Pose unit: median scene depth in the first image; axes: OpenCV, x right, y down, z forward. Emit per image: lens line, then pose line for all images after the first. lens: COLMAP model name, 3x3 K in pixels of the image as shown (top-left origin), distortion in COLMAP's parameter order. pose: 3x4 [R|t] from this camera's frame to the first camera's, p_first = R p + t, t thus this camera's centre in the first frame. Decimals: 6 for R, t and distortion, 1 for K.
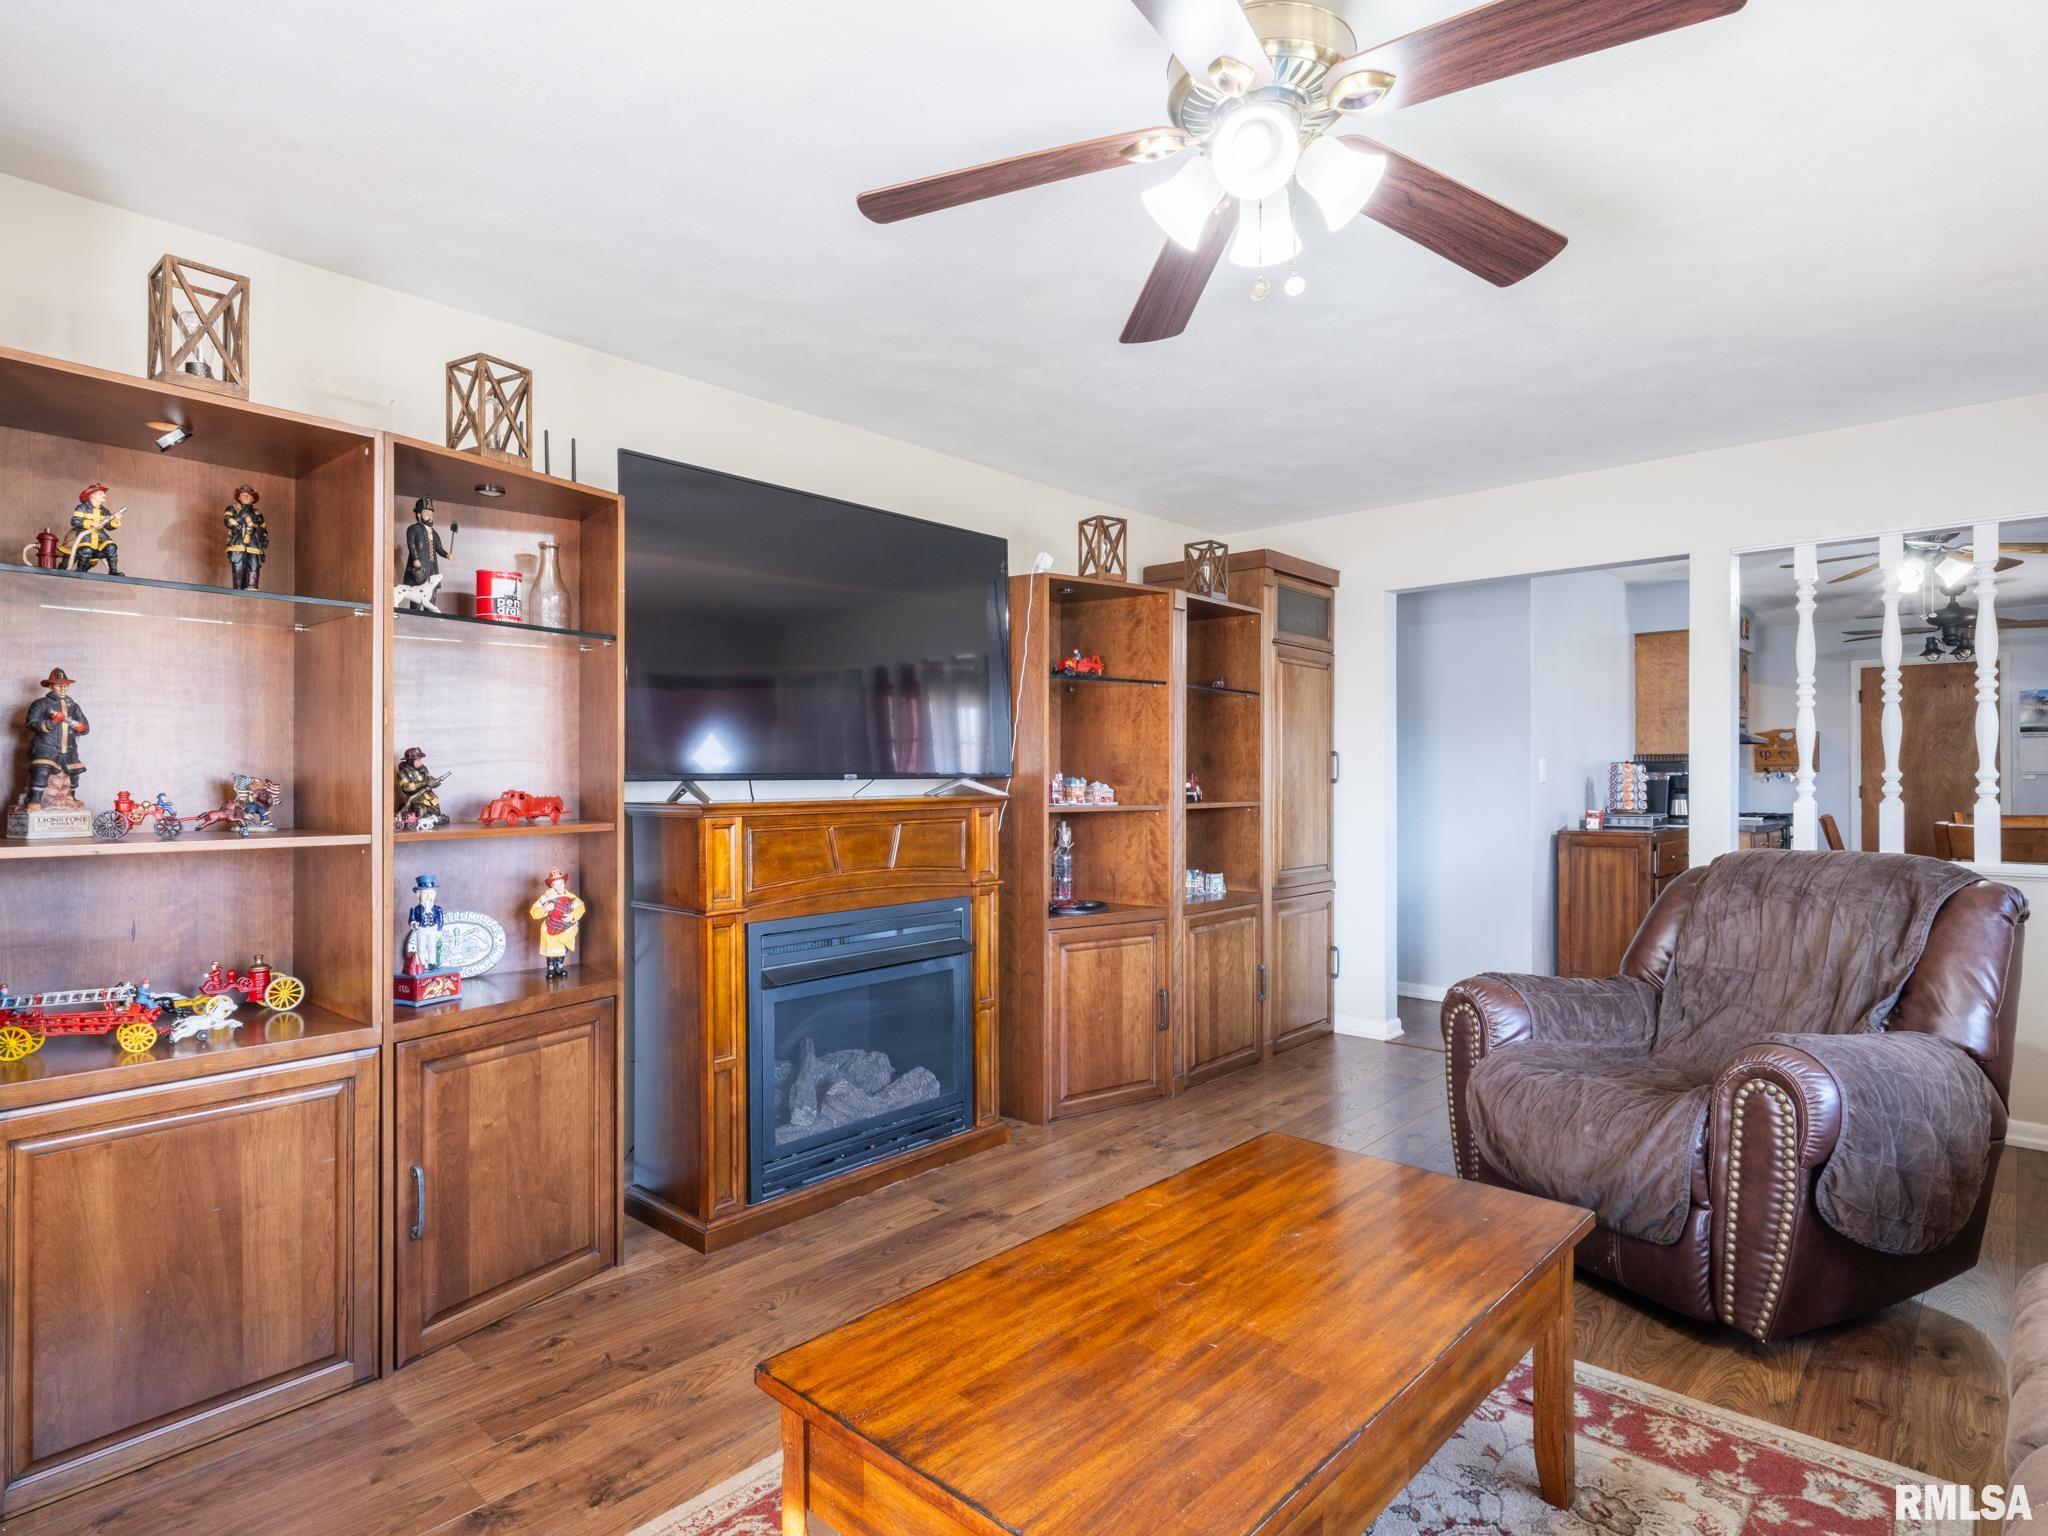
lens RADIAL K [[1102.9, 0, 1024.1], [0, 1102.9, 775.2], [0, 0, 1]] dist [0.003559, -0.002207]
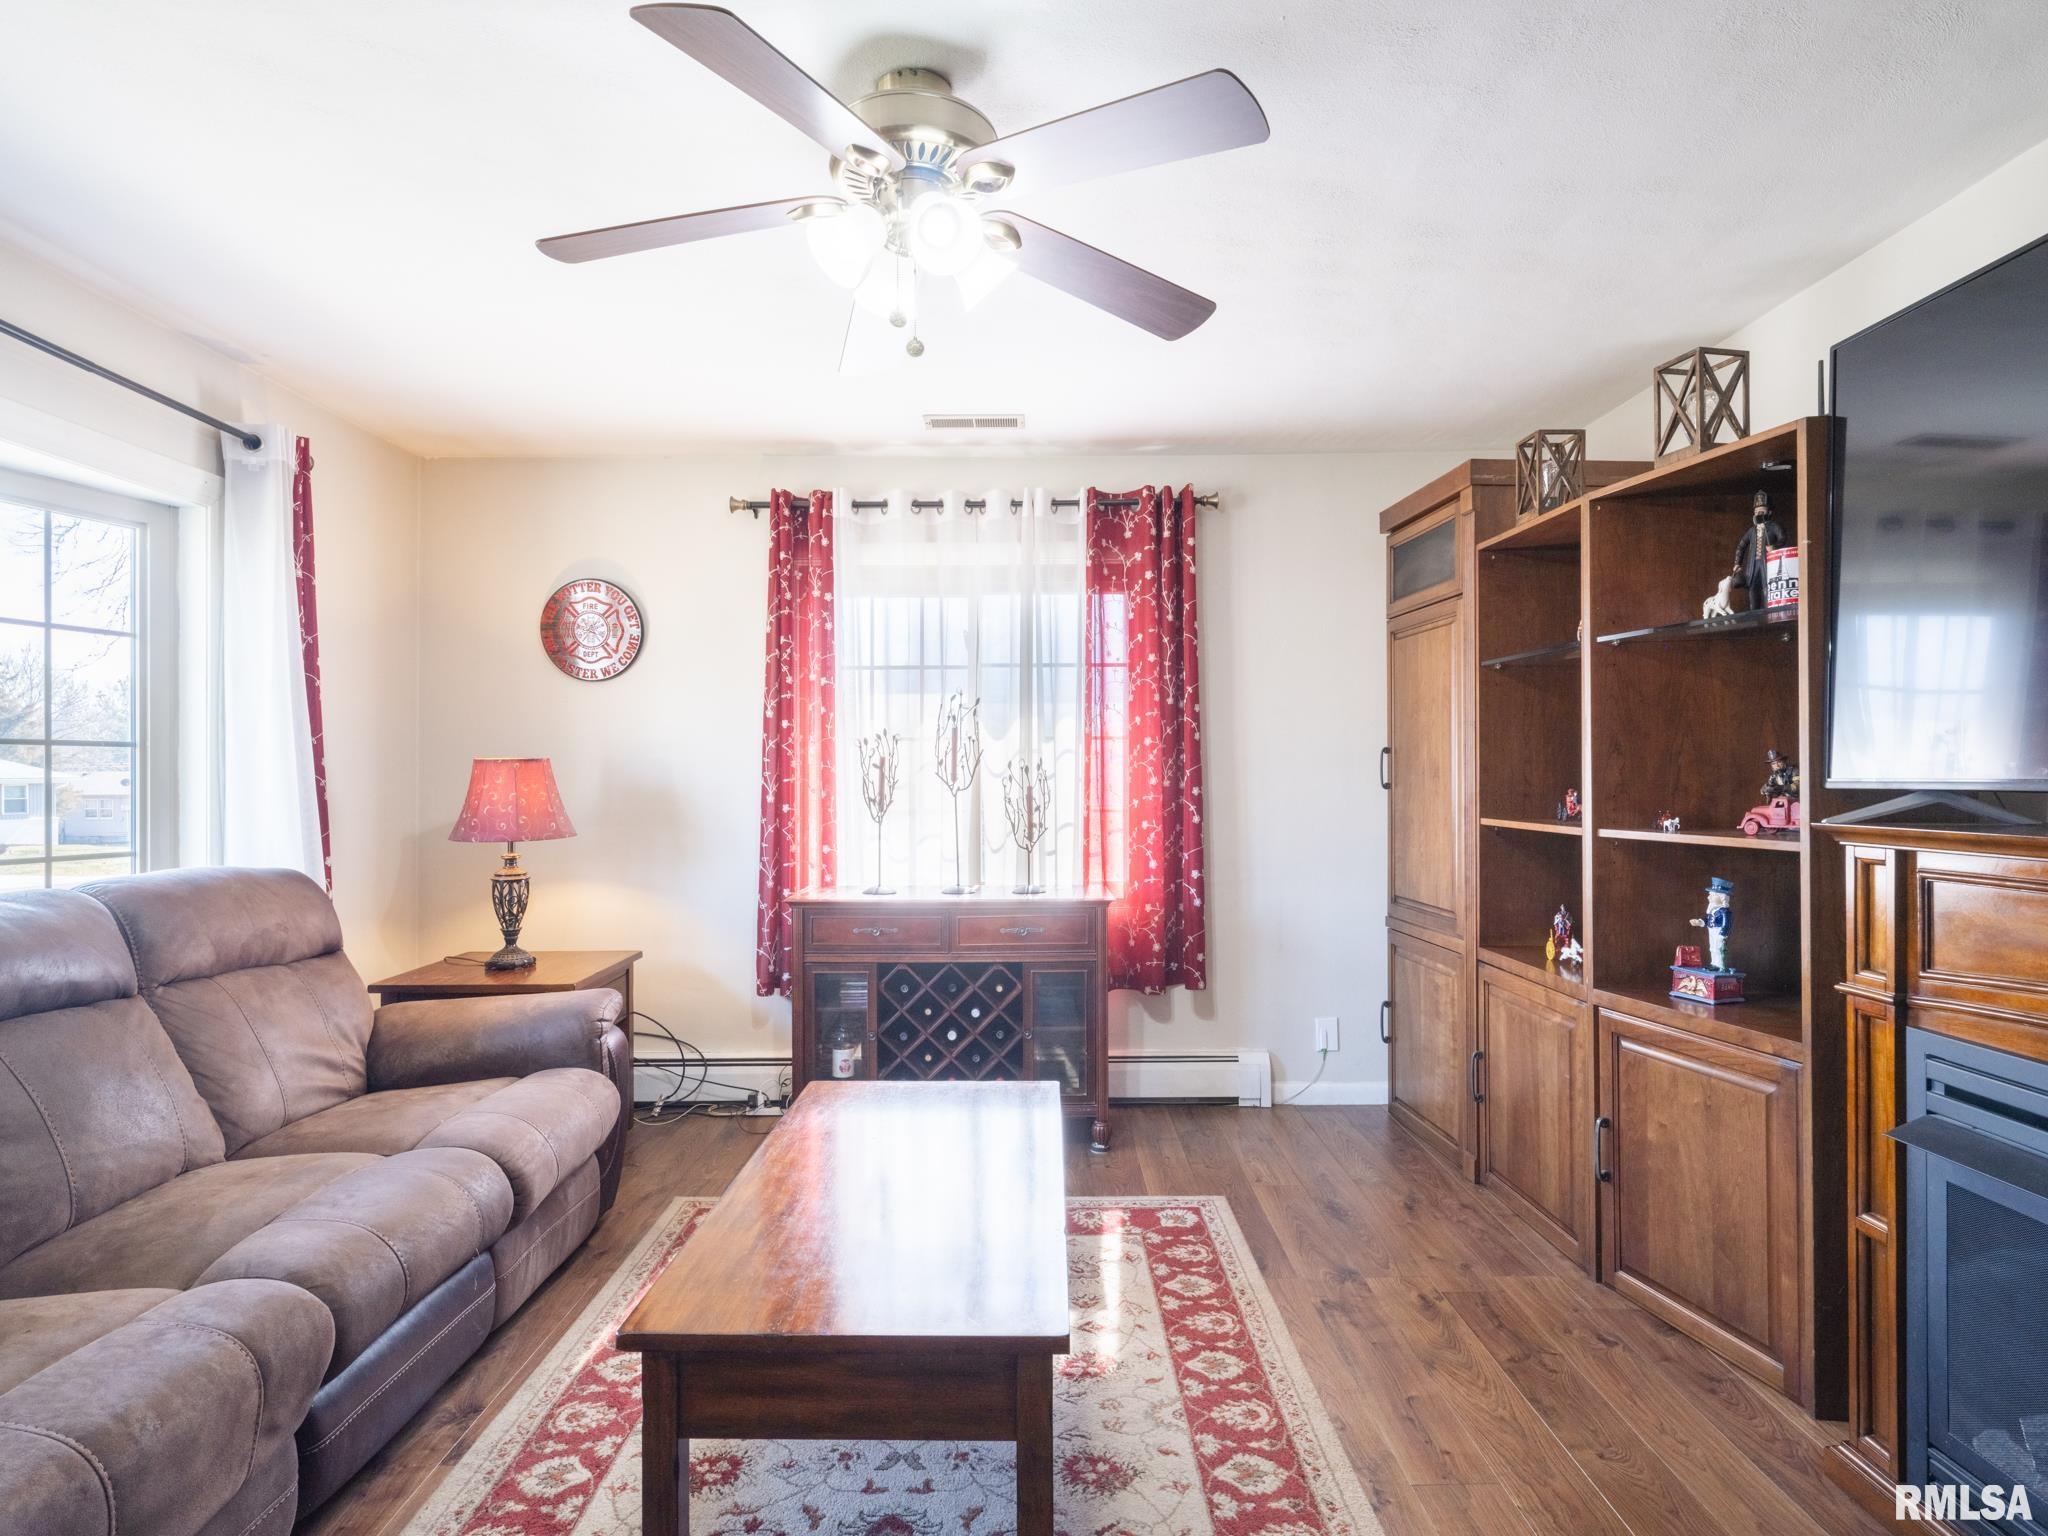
lens RADIAL K [[1102.9, 0, 1024.1], [0, 1102.9, 775.2], [0, 0, 1]] dist [0.003559, -0.002207]
pose [[-0.743351, 0.006173, -0.668873, 0.431976], [0.006011, 0.999979, 0.002548, -0.007709], [0.668875, -0.002126, -0.743372, 0.933699]]
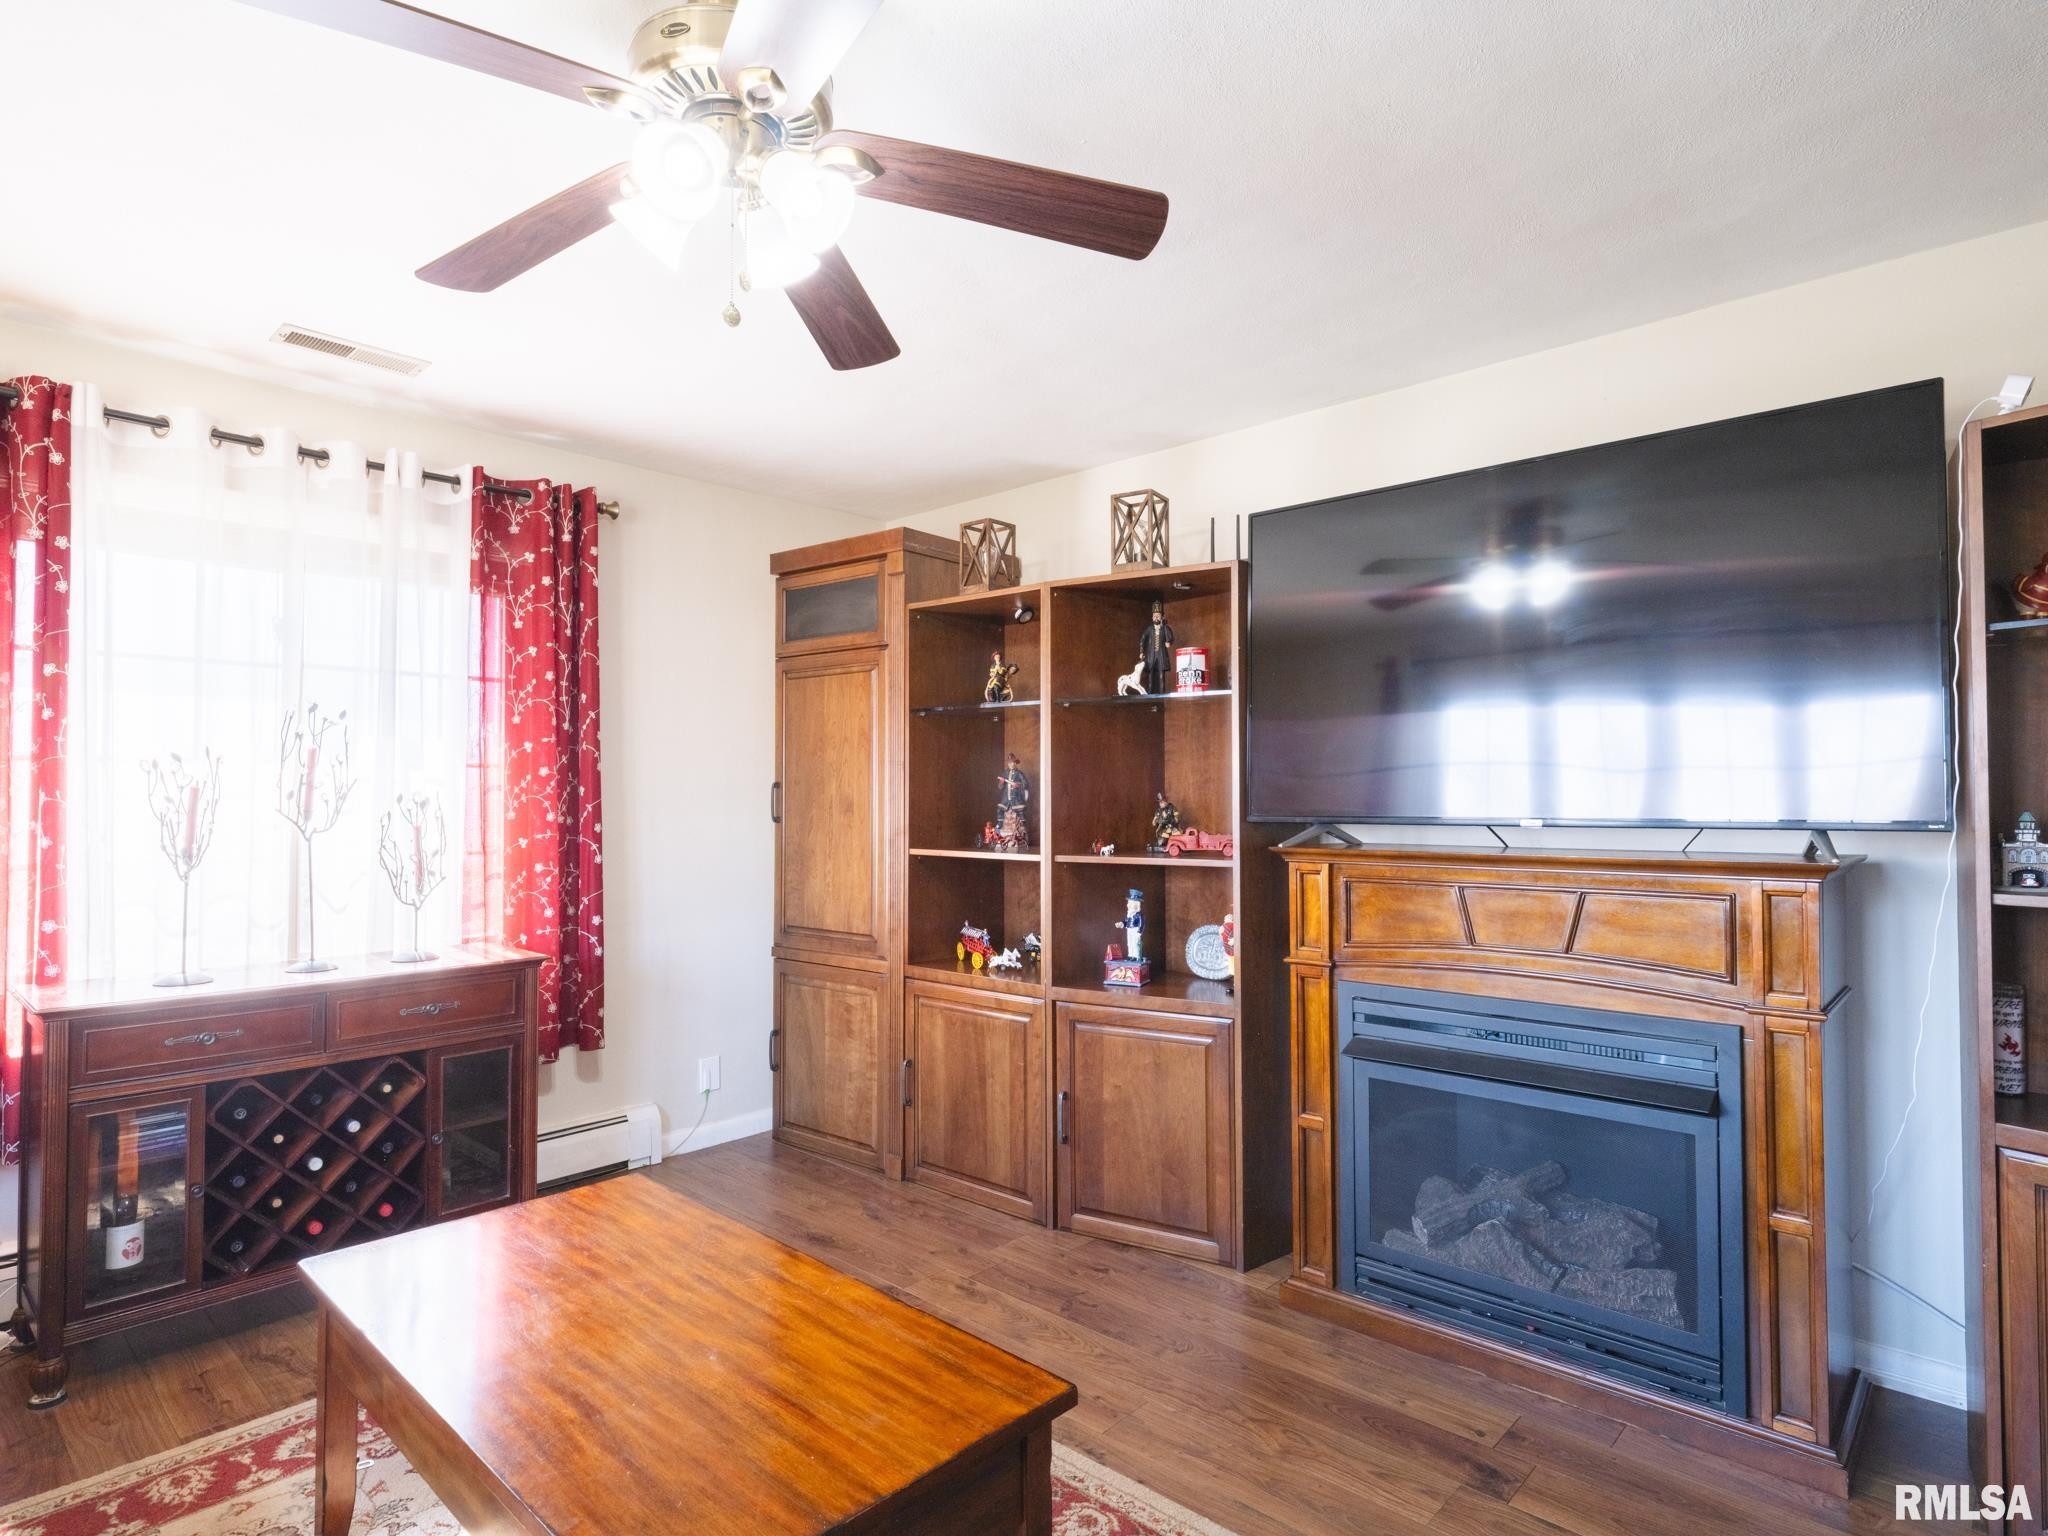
lens RADIAL K [[1102.9, 0, 1024.1], [0, 1102.9, 775.2], [0, 0, 1]] dist [0.003559, -0.002207]
pose [[-0.009229, -0.017700, -0.999801, 0.559322], [0.001573, 0.999842, -0.017715, -0.017281], [0.999956, -0.001736, -0.009199, 0.618326]]
